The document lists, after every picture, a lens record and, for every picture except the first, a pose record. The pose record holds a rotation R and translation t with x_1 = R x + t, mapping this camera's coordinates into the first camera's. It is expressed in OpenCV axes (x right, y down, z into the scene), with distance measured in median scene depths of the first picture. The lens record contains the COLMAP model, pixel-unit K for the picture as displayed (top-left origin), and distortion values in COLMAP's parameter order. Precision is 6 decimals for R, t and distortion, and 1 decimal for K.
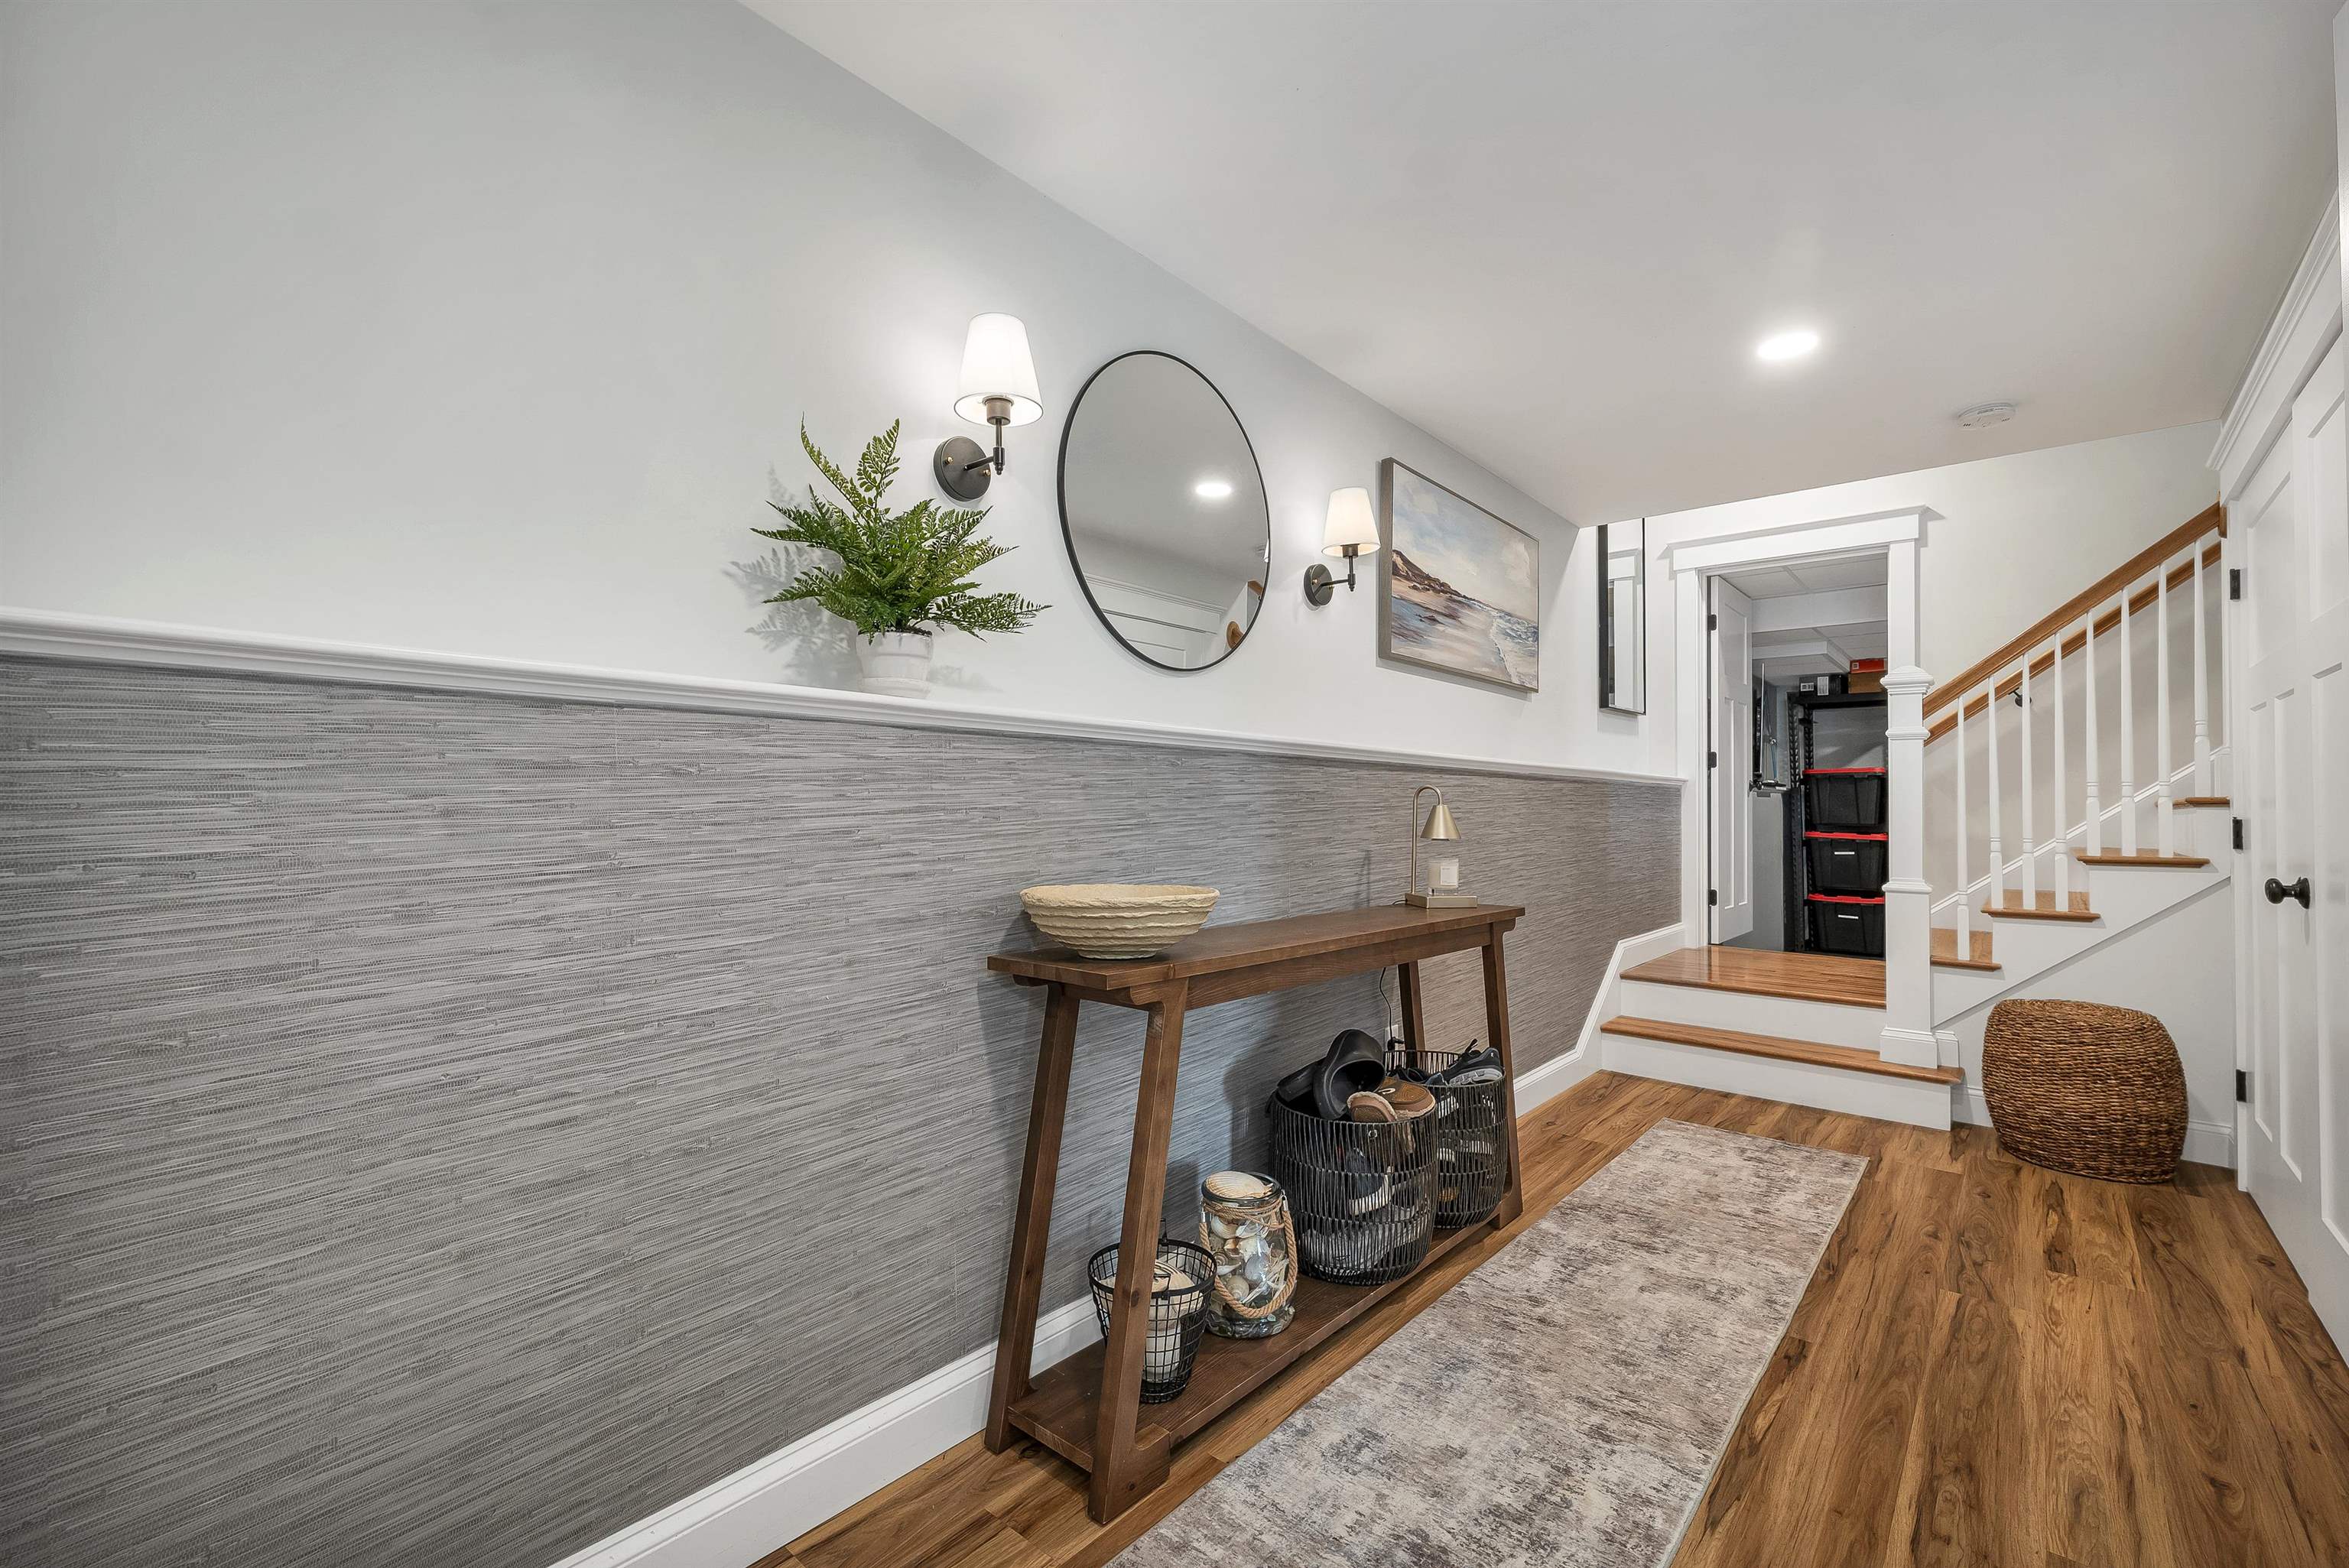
lens RADIAL K [[996.2, 0, 1136.2], [0, 996.2, 785.5], [0, 0, 1]] dist [0.000680, 0.000171]
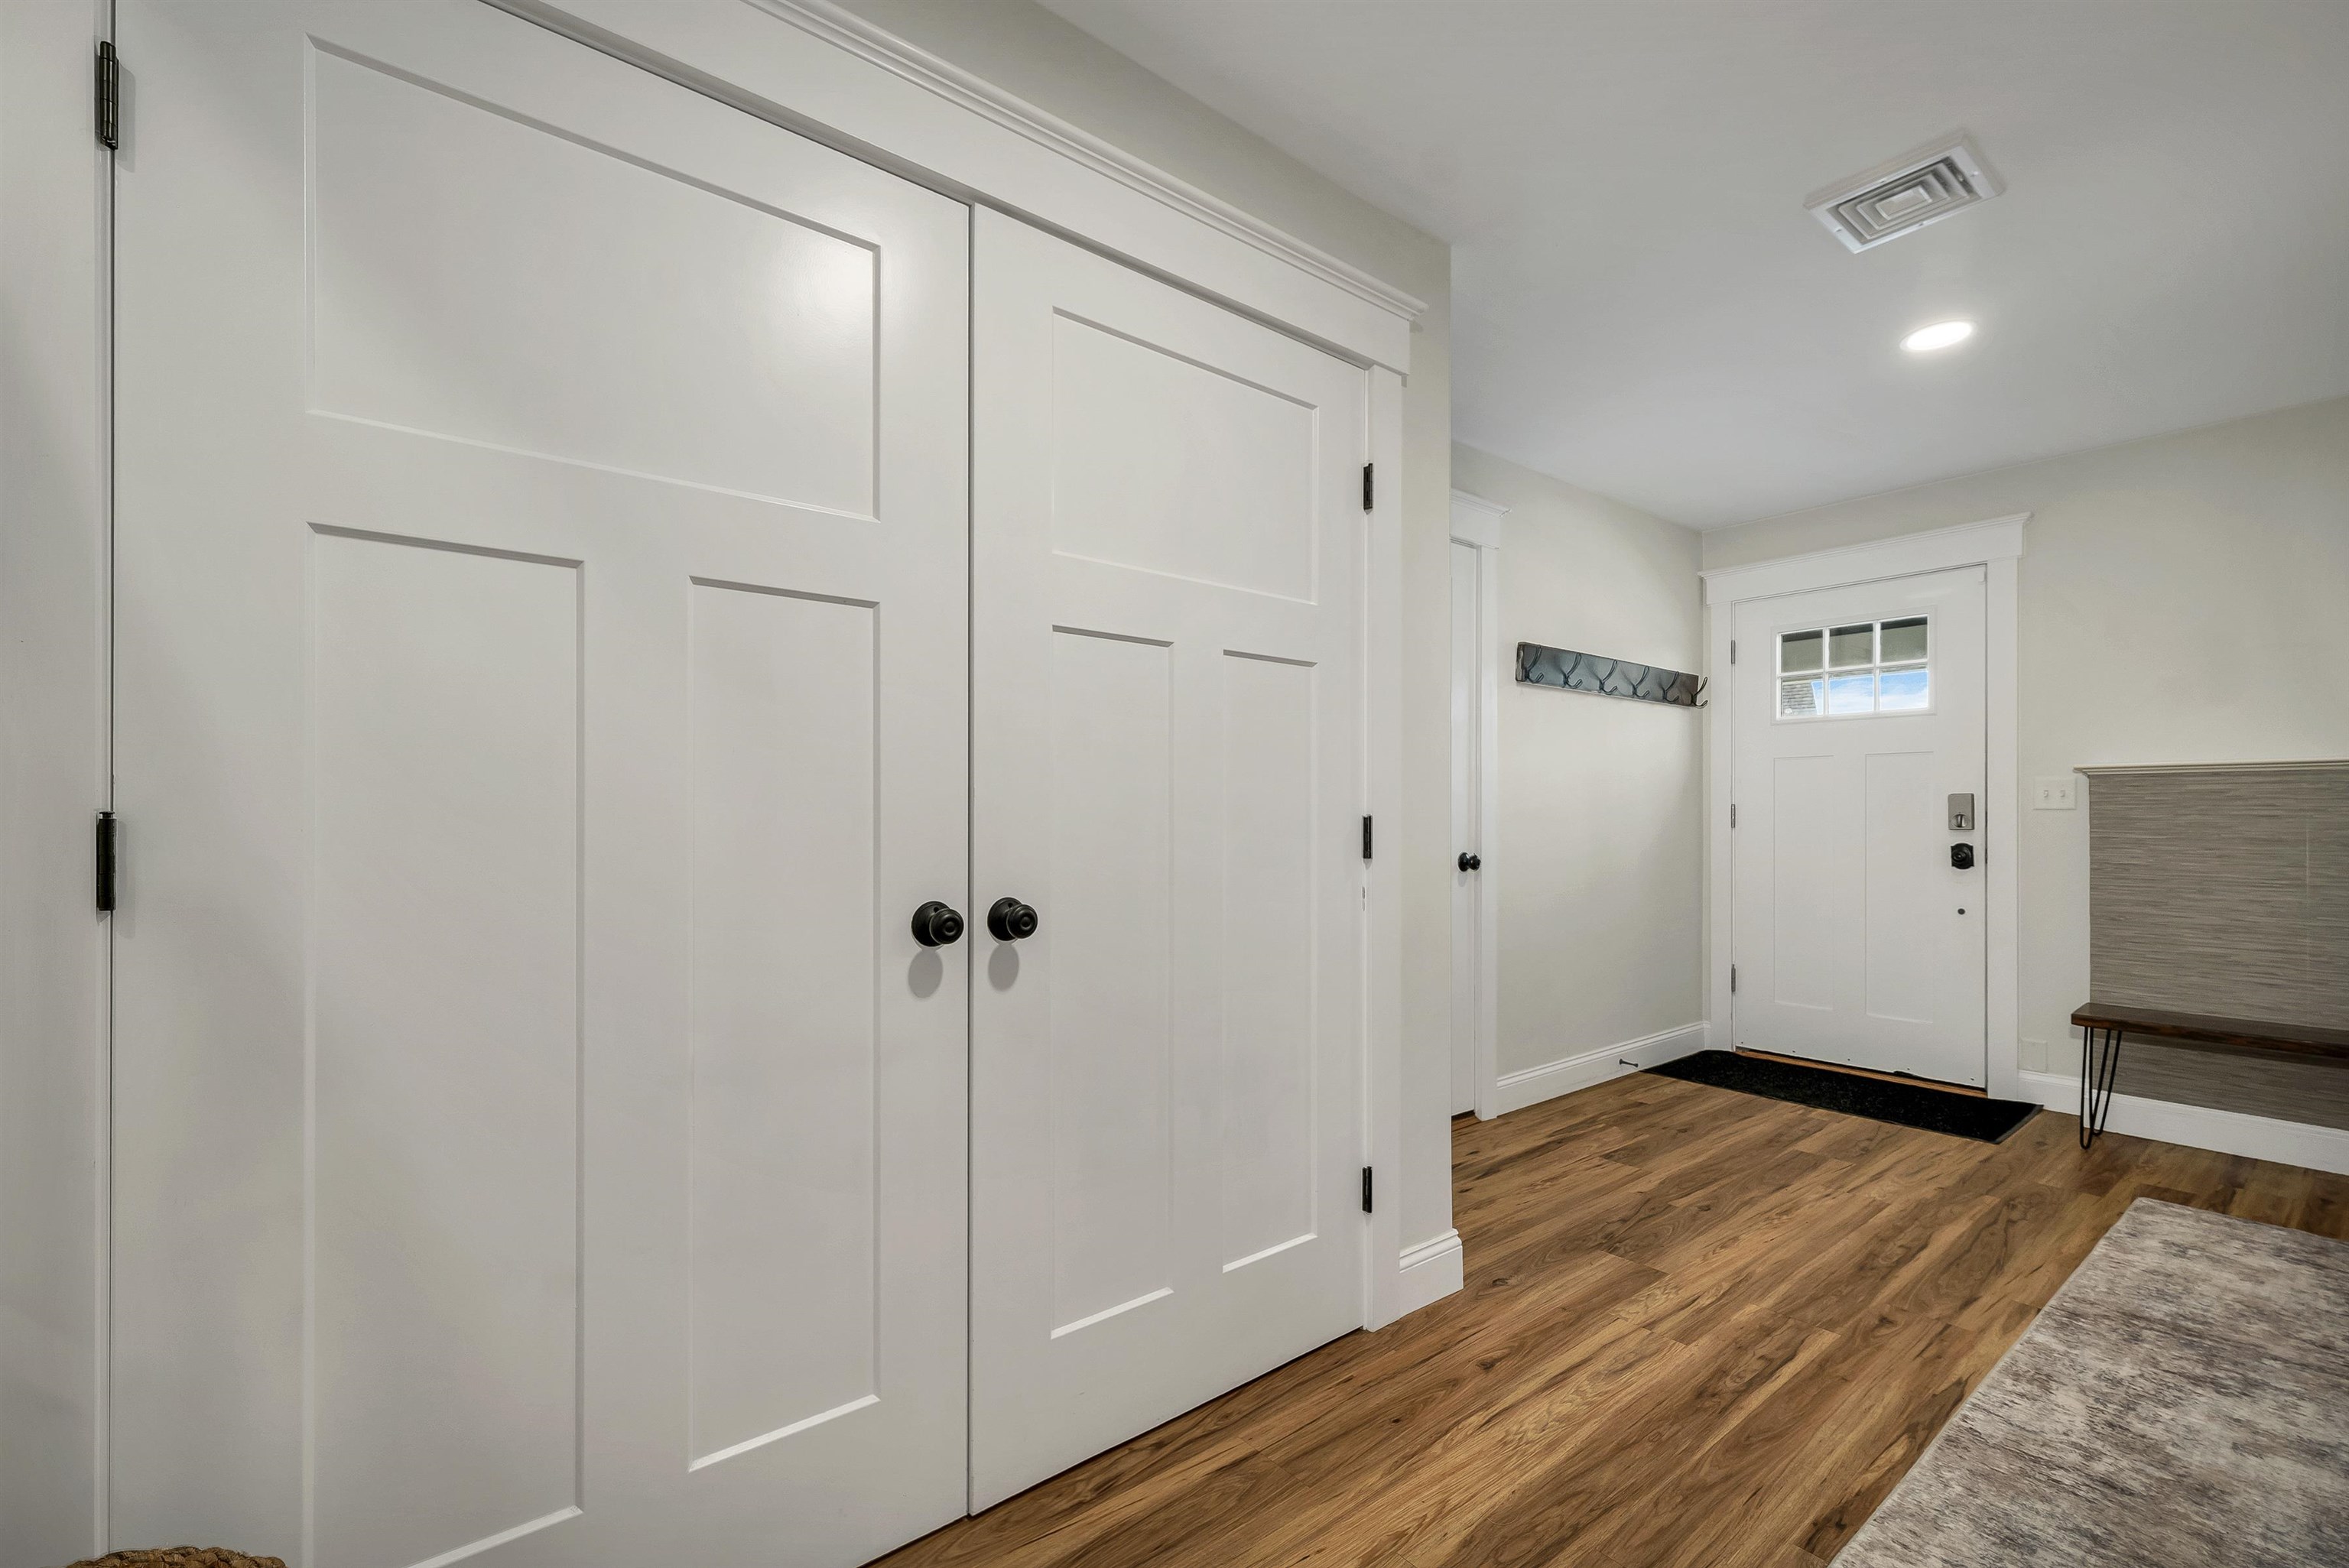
lens RADIAL K [[975.0, 0, 1176.2], [0, 975.0, 808.9], [0, 0, 1]] dist [0.001745, 0.000674]
pose [[-0.985282, -0.007343, 0.170779, 0.828922], [-0.012007, 0.999582, -0.026291, 0.041639], [-0.170515, -0.027955, -0.984959, 1.478593]]
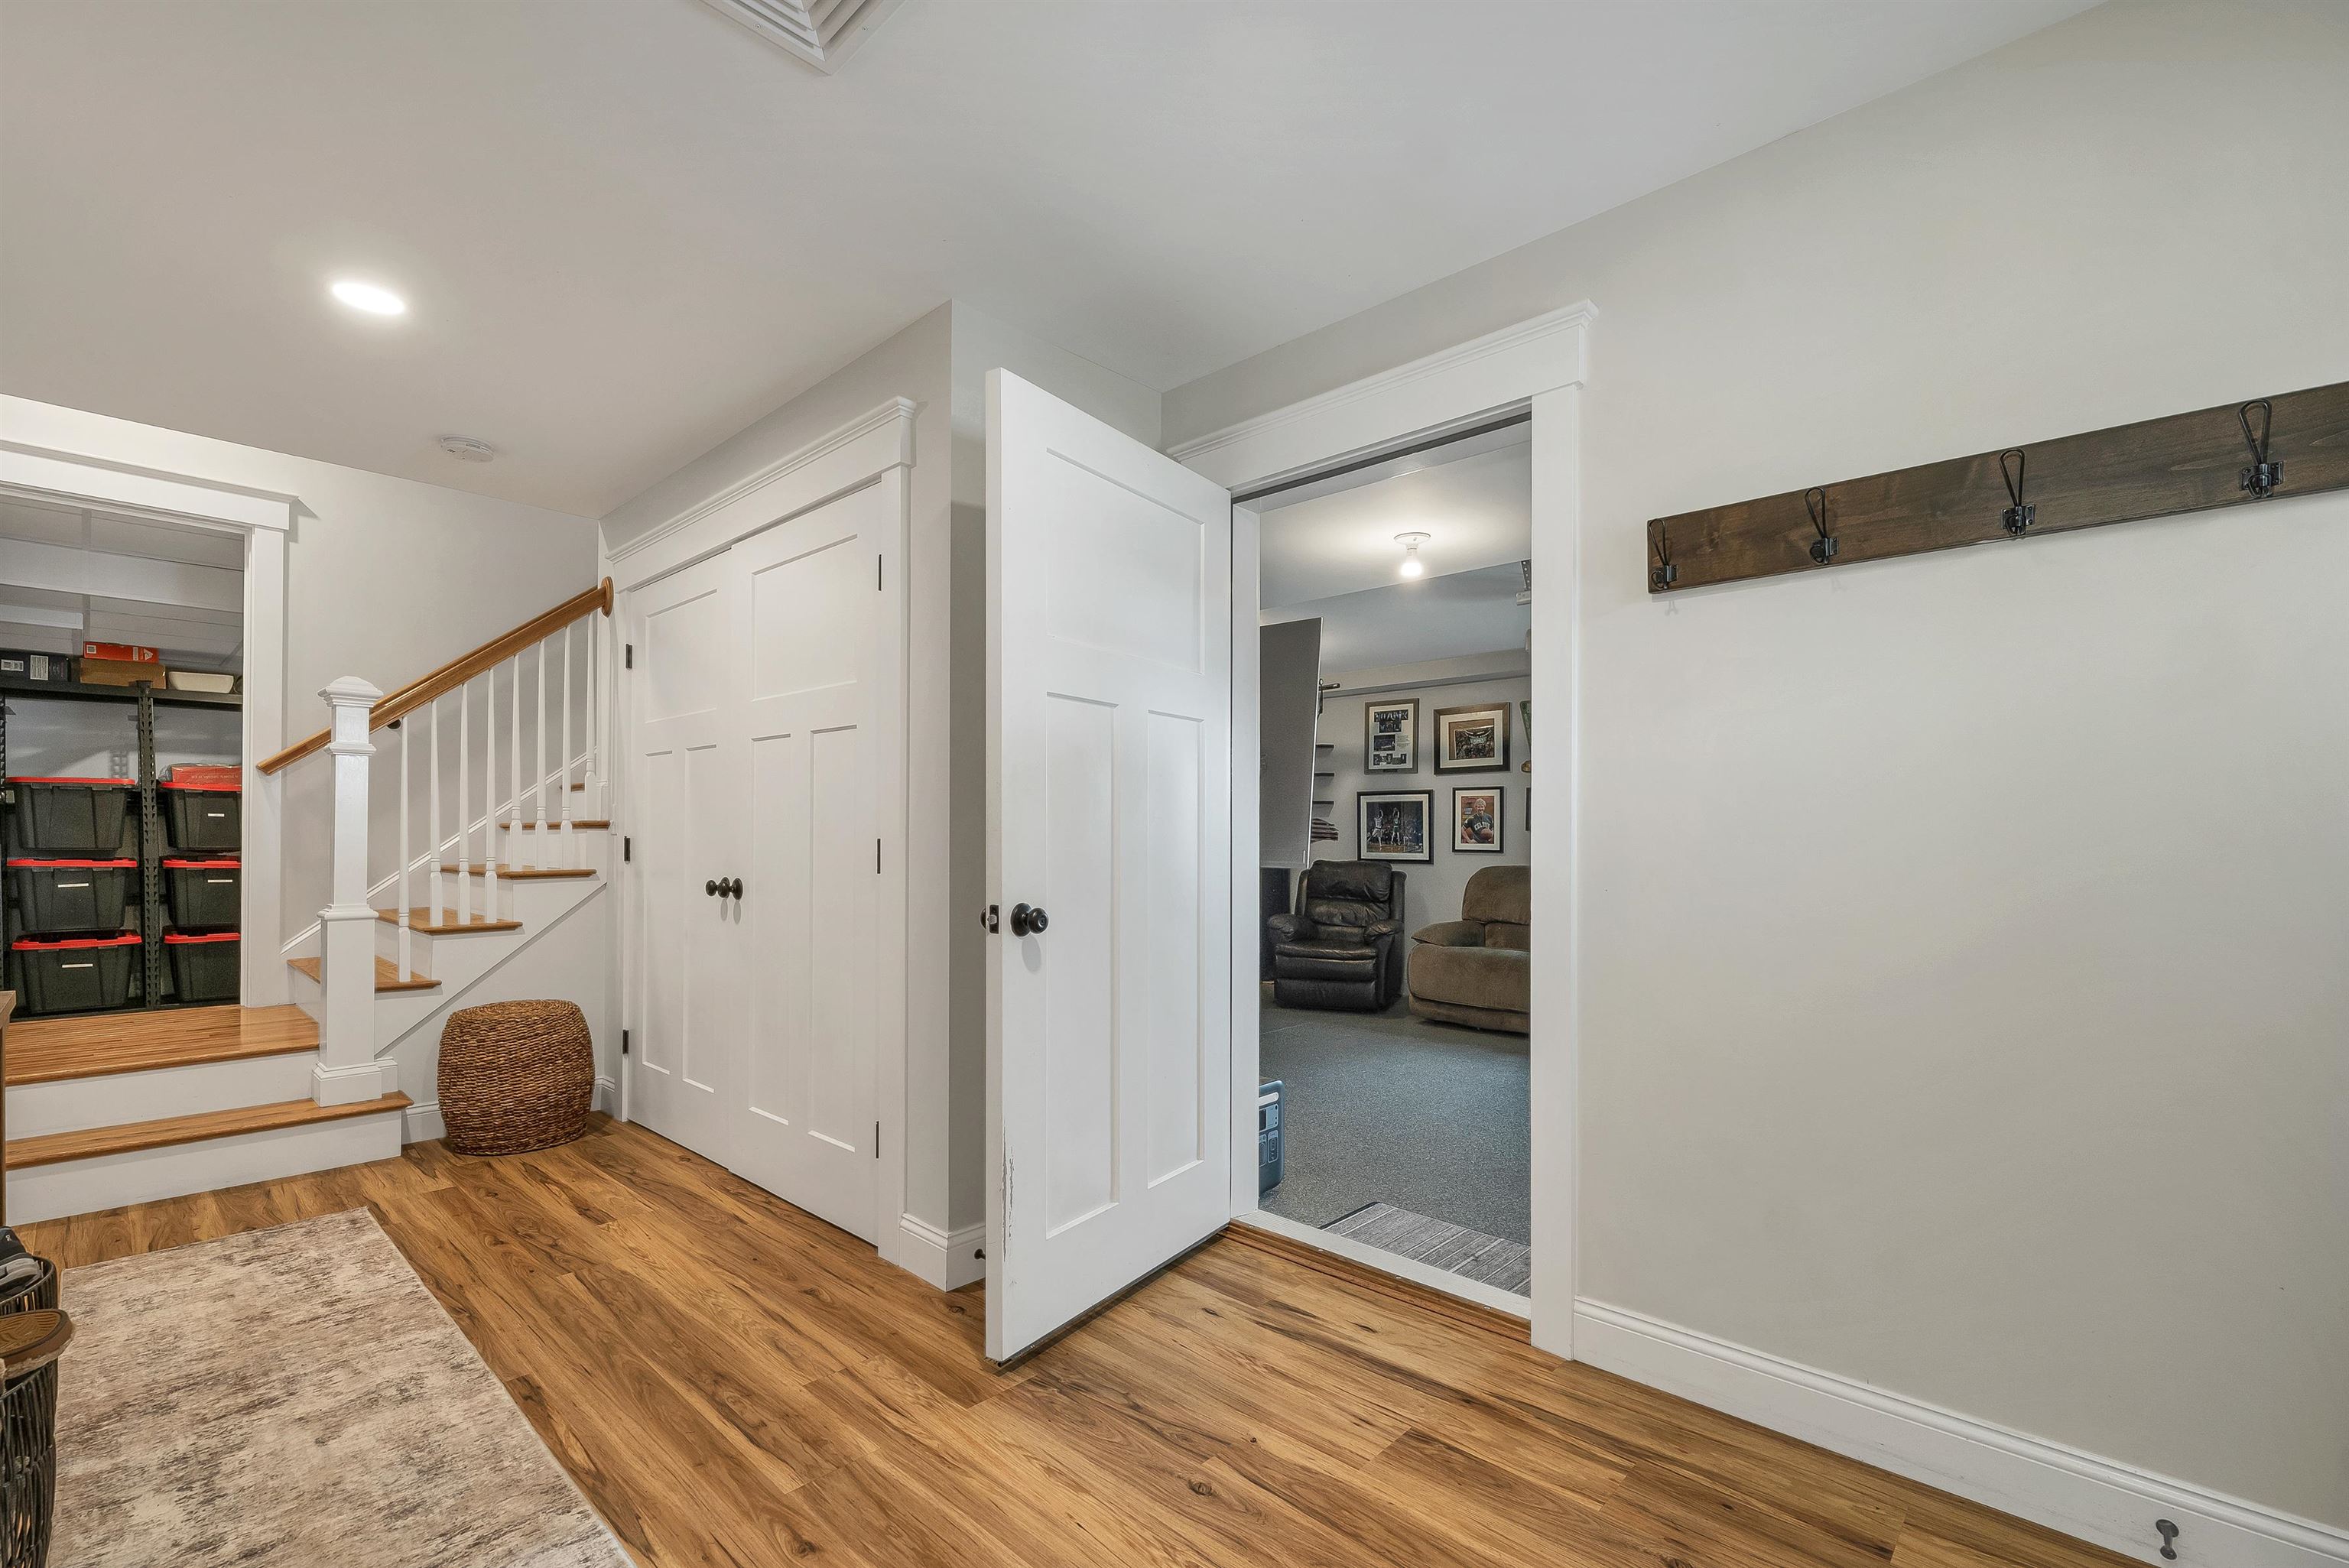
lens RADIAL K [[1022.1, 0, 1215.3], [0, 1022.1, 837.6], [0, 0, 1]] dist [0.000630, -0.000072]
pose [[-0.005020, -0.009000, 0.999947, -0.272471], [-0.024082, 0.999671, 0.008877, 0.003724], [-0.999697, -0.024036, -0.005236, 0.281732]]
